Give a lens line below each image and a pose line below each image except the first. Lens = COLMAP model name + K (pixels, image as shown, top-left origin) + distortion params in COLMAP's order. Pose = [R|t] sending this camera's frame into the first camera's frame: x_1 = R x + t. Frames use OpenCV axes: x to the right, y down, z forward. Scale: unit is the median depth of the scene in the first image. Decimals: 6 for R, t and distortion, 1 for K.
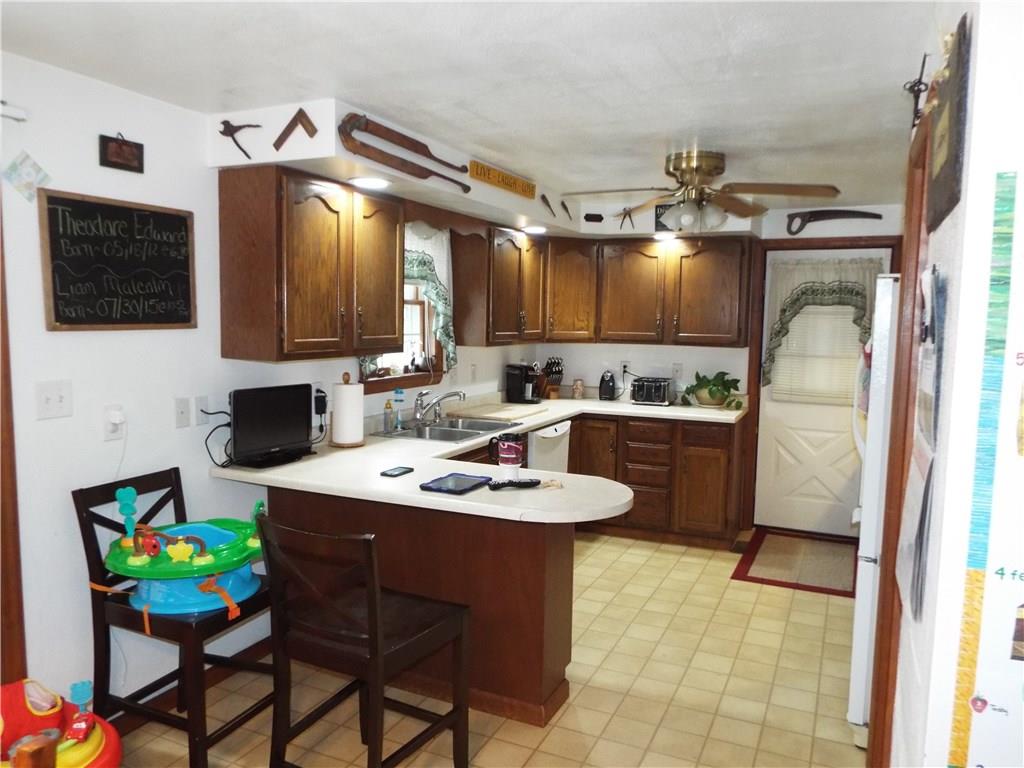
lens RADIAL K [[747.6, 0, 516.1], [0, 747.6, 390.5], [0, 0, 1]] dist [-0.005264, 0.002579]
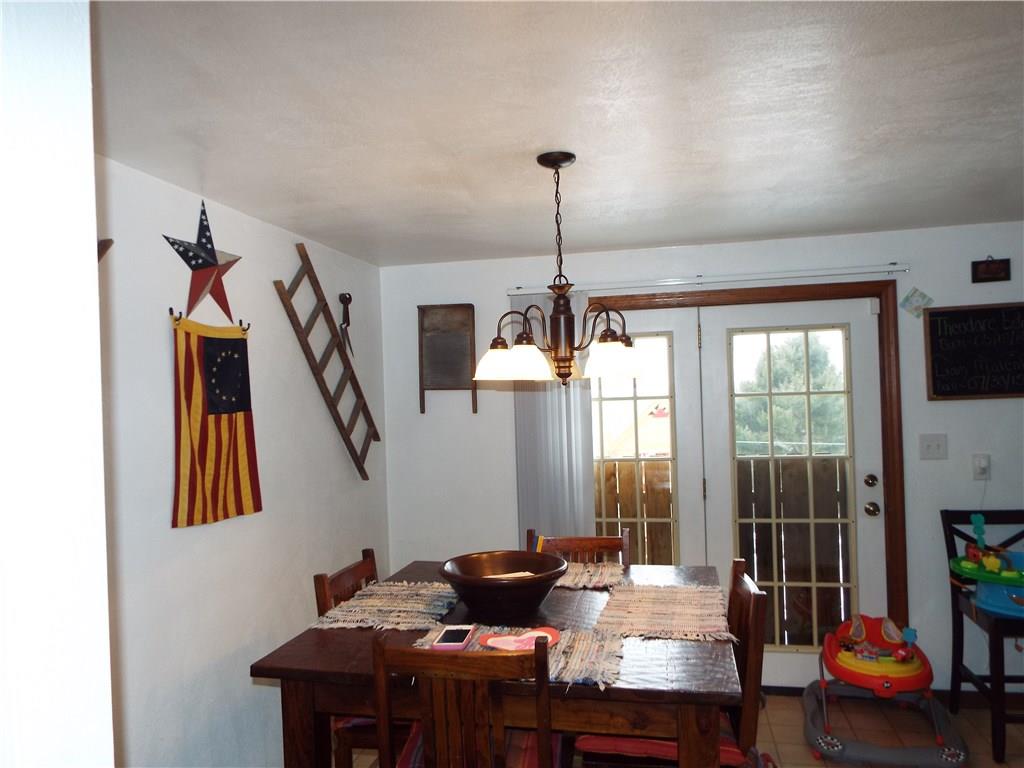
lens RADIAL K [[747.6, 0, 516.1], [0, 747.6, 390.5], [0, 0, 1]] dist [-0.005264, 0.002579]
pose [[0.209297, -0.028111, -0.977448, 0.659634], [-0.056099, 0.997595, -0.040703, 0.007781], [0.976242, 0.063353, 0.207217, -0.127029]]
